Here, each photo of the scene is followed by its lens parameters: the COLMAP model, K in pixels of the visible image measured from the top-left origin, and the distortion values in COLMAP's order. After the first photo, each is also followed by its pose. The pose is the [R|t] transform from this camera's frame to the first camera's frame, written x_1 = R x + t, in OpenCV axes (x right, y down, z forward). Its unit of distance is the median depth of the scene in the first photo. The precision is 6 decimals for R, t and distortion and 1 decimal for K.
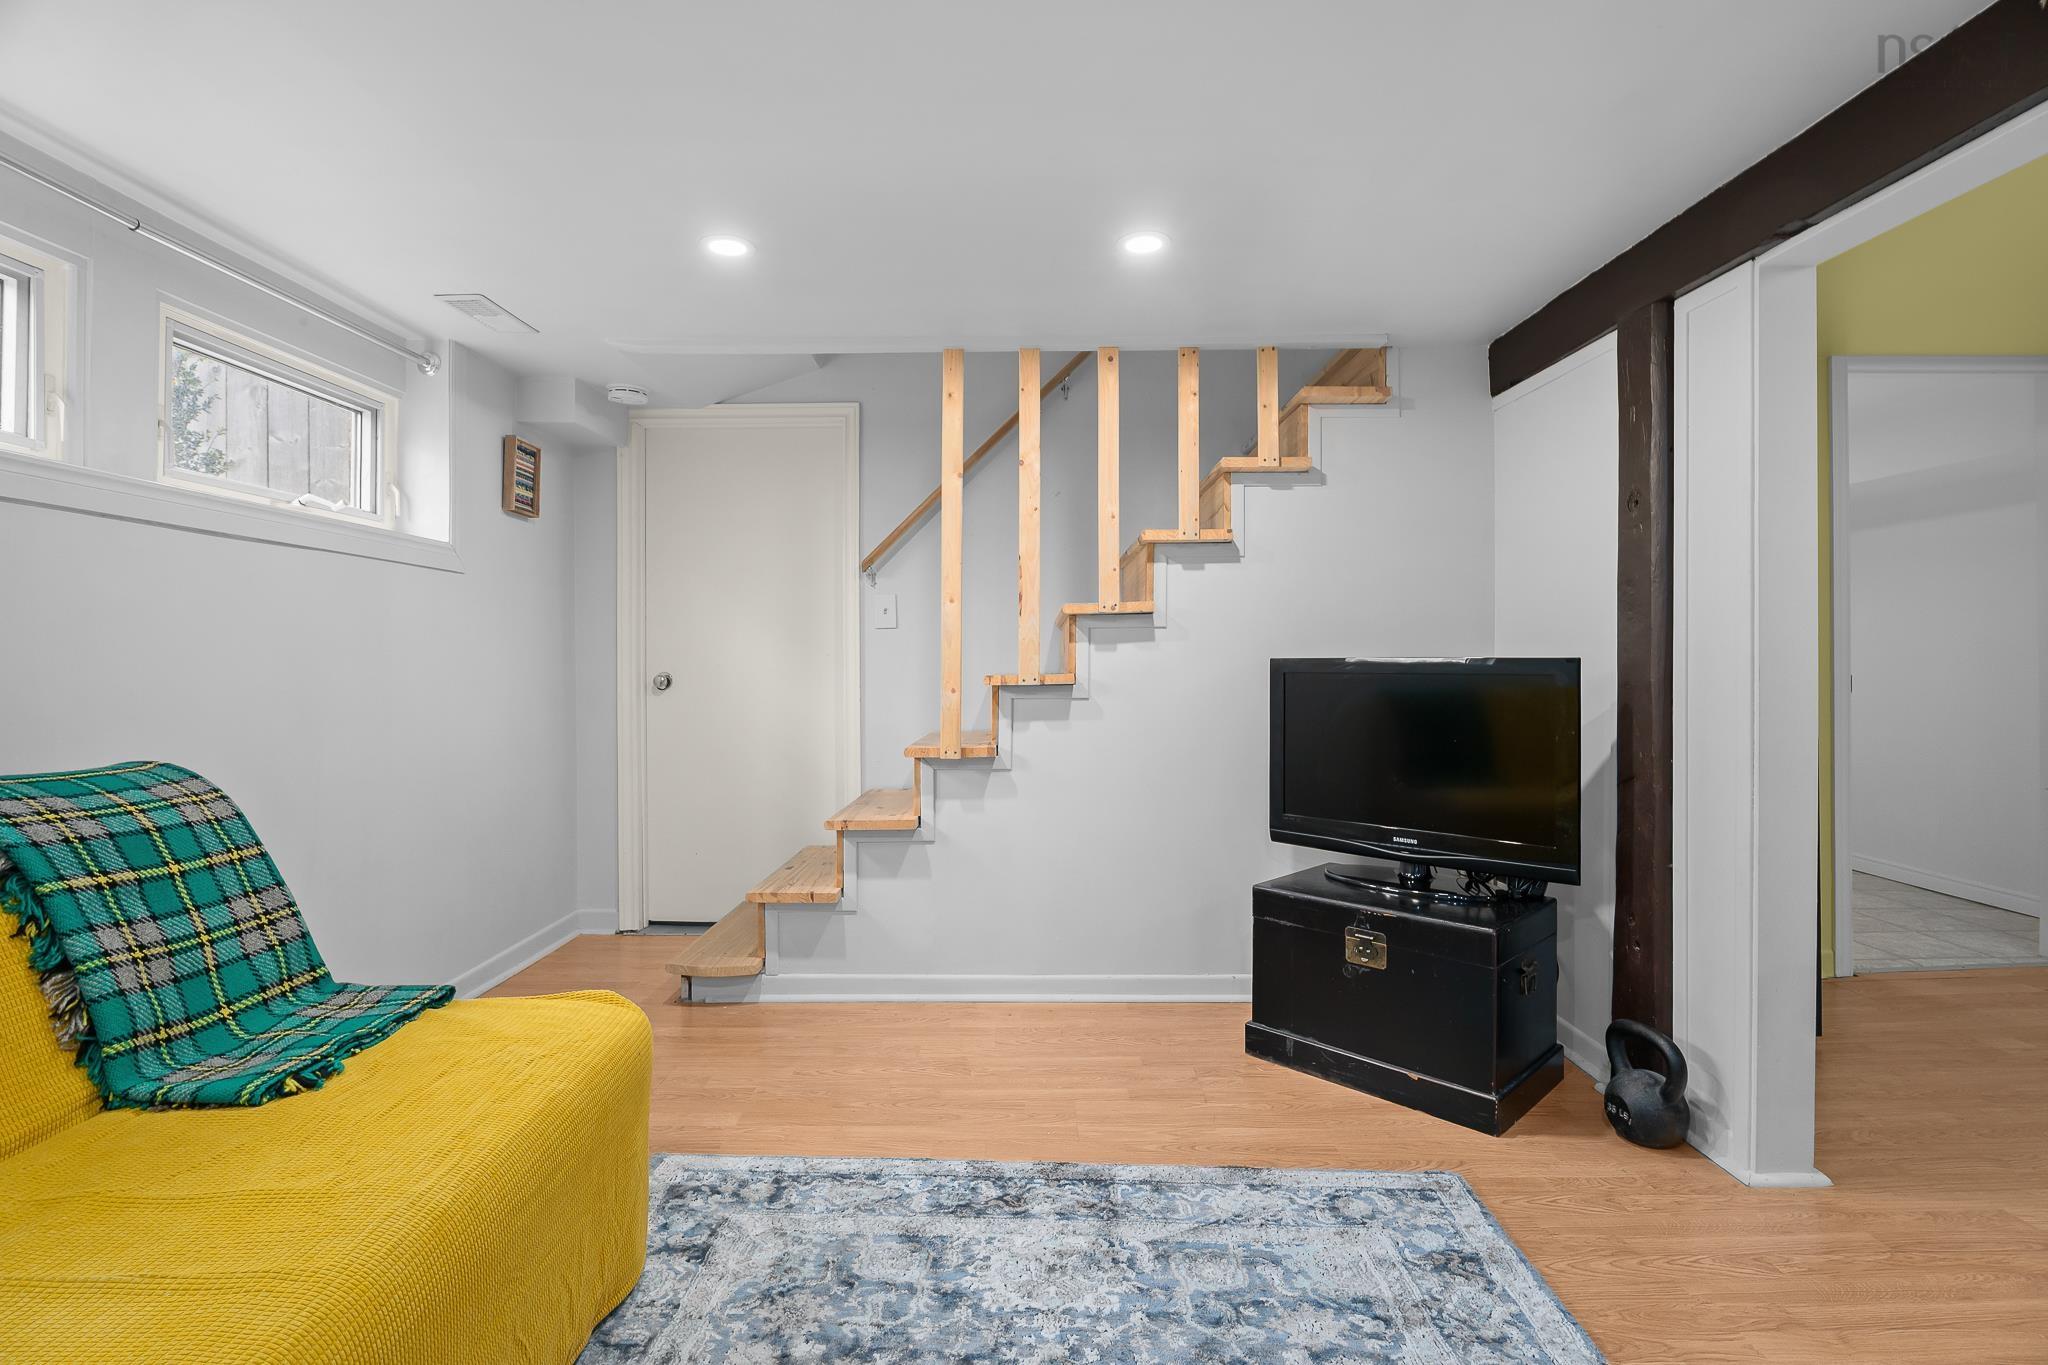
lens RADIAL K [[997.9, 0, 1019.7], [0, 997.9, 670.7], [0, 0, 1]] dist [-0.004344, -0.001011]
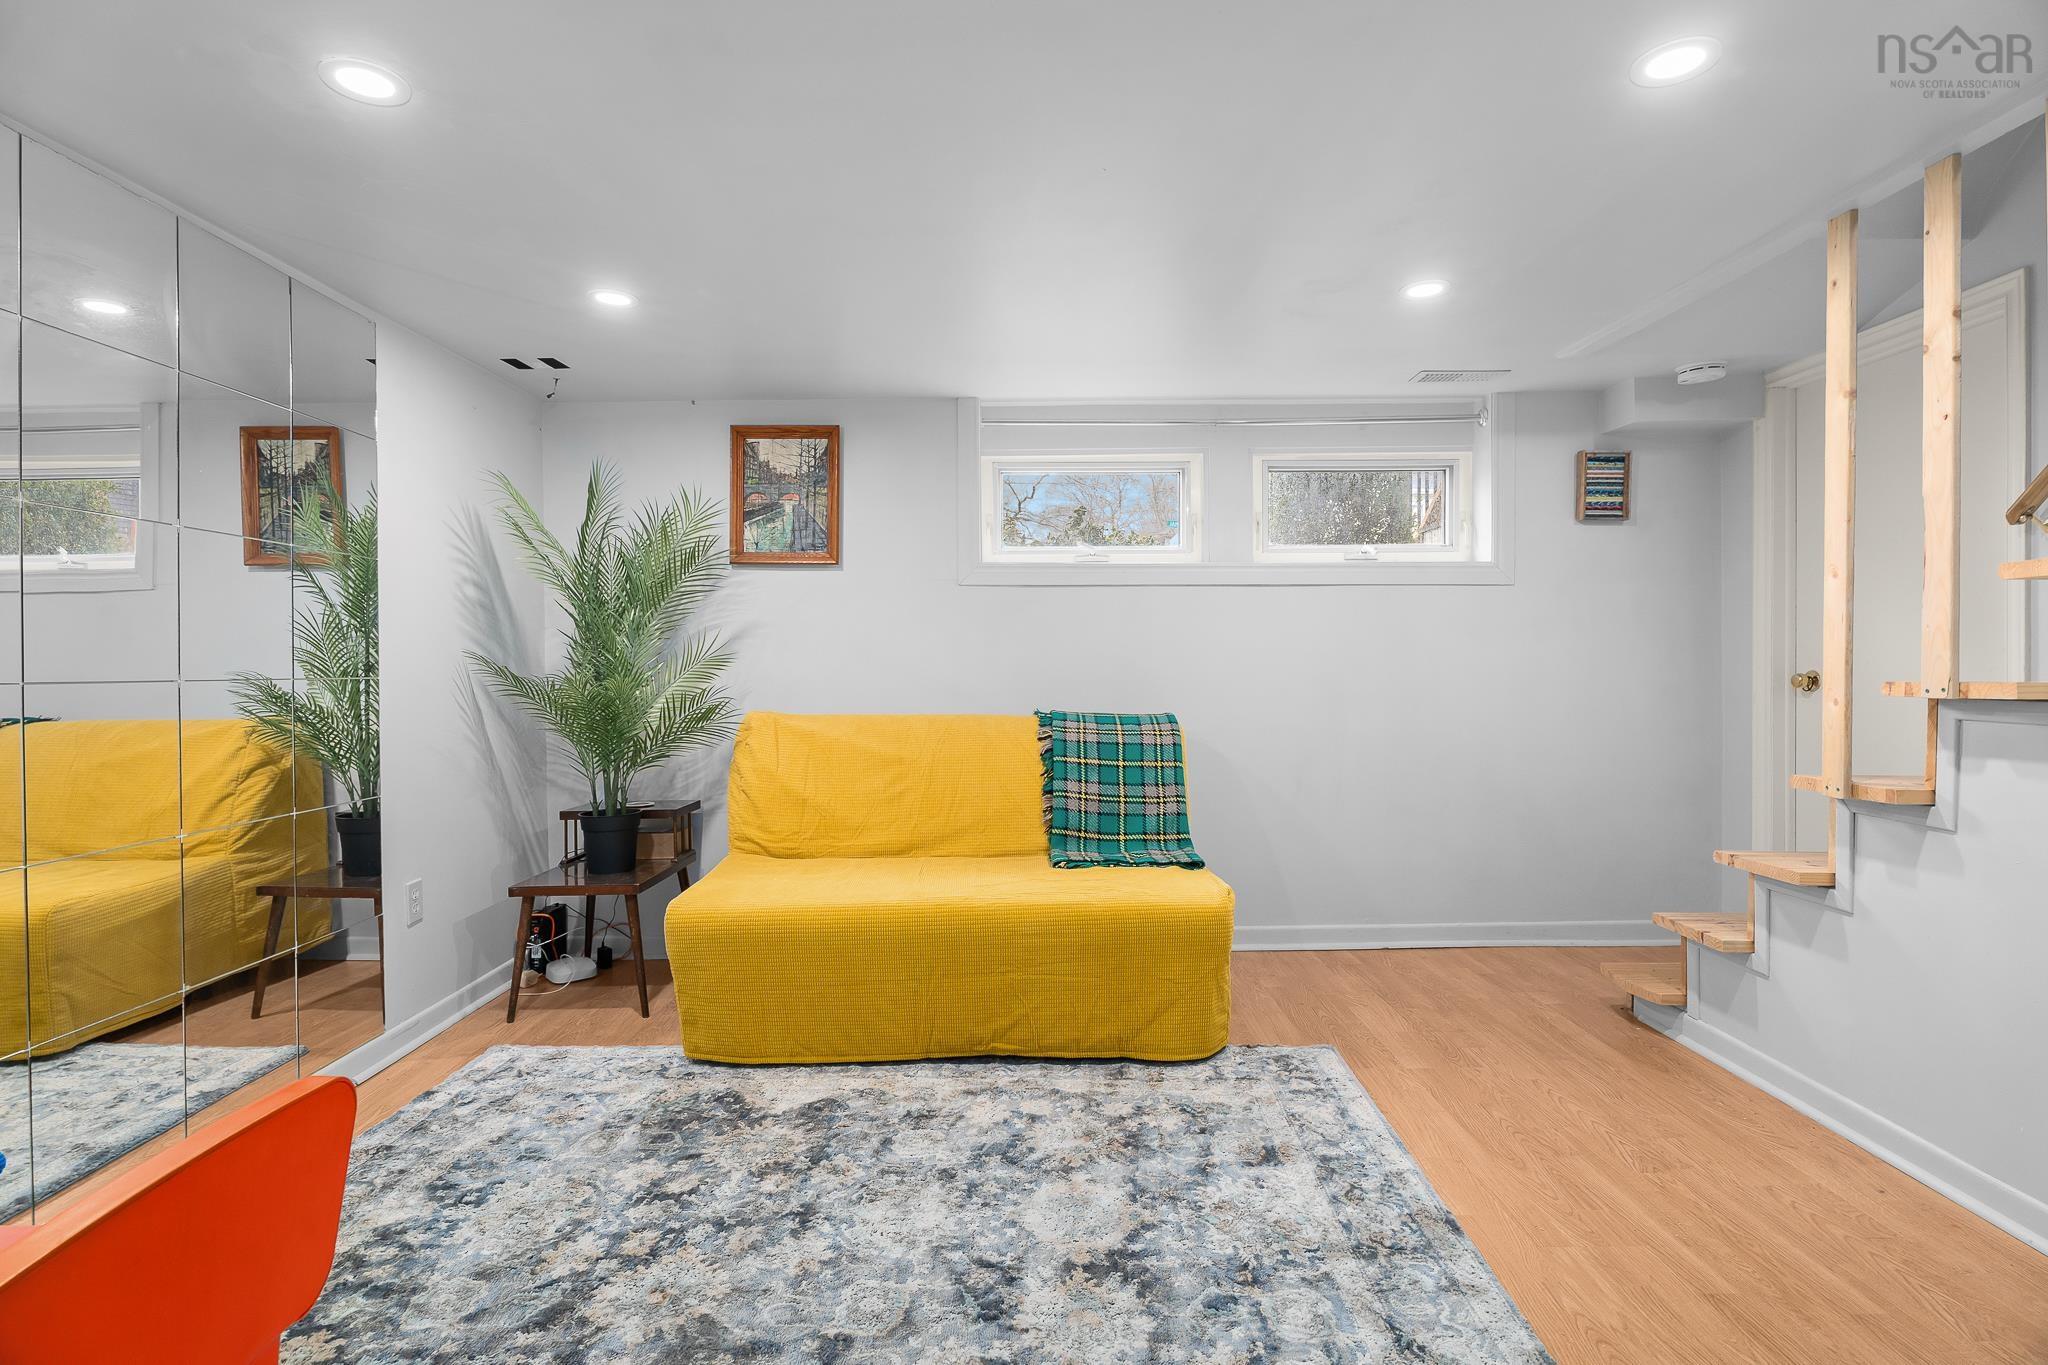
lens RADIAL K [[1001.5, 0, 1015.6], [0, 1001.5, 684.3], [0, 0, 1]] dist [0.000392, -0.000378]
pose [[-0.006798, 0.026713, -0.999620, 0.751626], [-0.001669, 0.999641, 0.026725, -0.012064], [0.999975, 0.001850, -0.006751, 0.492107]]
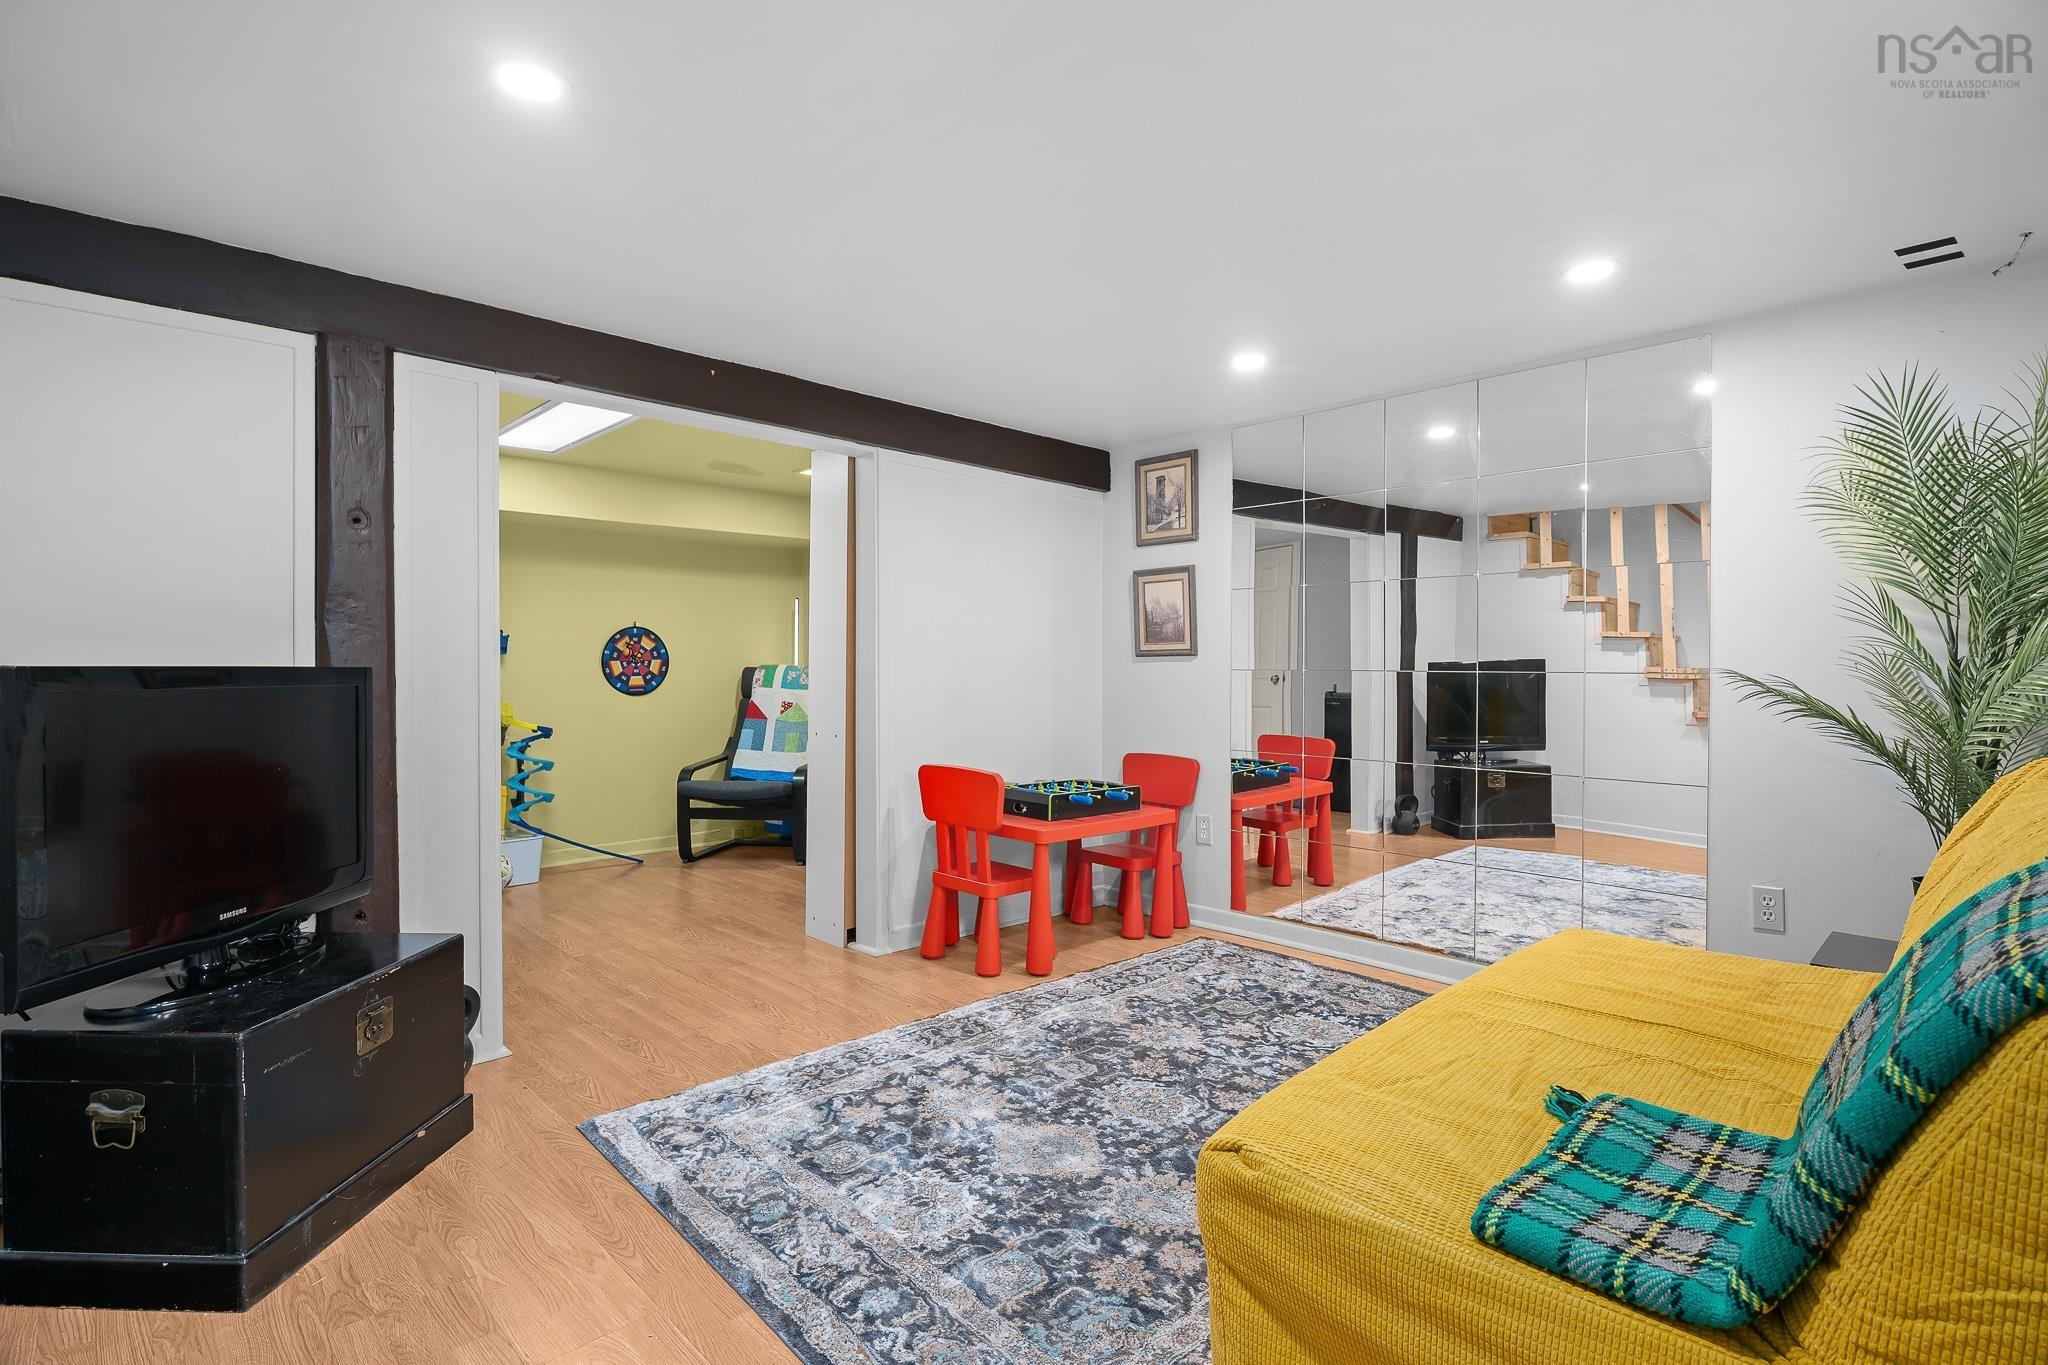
lens RADIAL K [[1001.5, 0, 1015.6], [0, 1001.5, 684.3], [0, 0, 1]] dist [0.000392, -0.000378]
pose [[-0.702964, -0.011071, 0.711140, -0.567017], [0.007026, 0.999722, 0.022508, -0.013568], [-0.711191, 0.020819, -0.702690, 1.141399]]
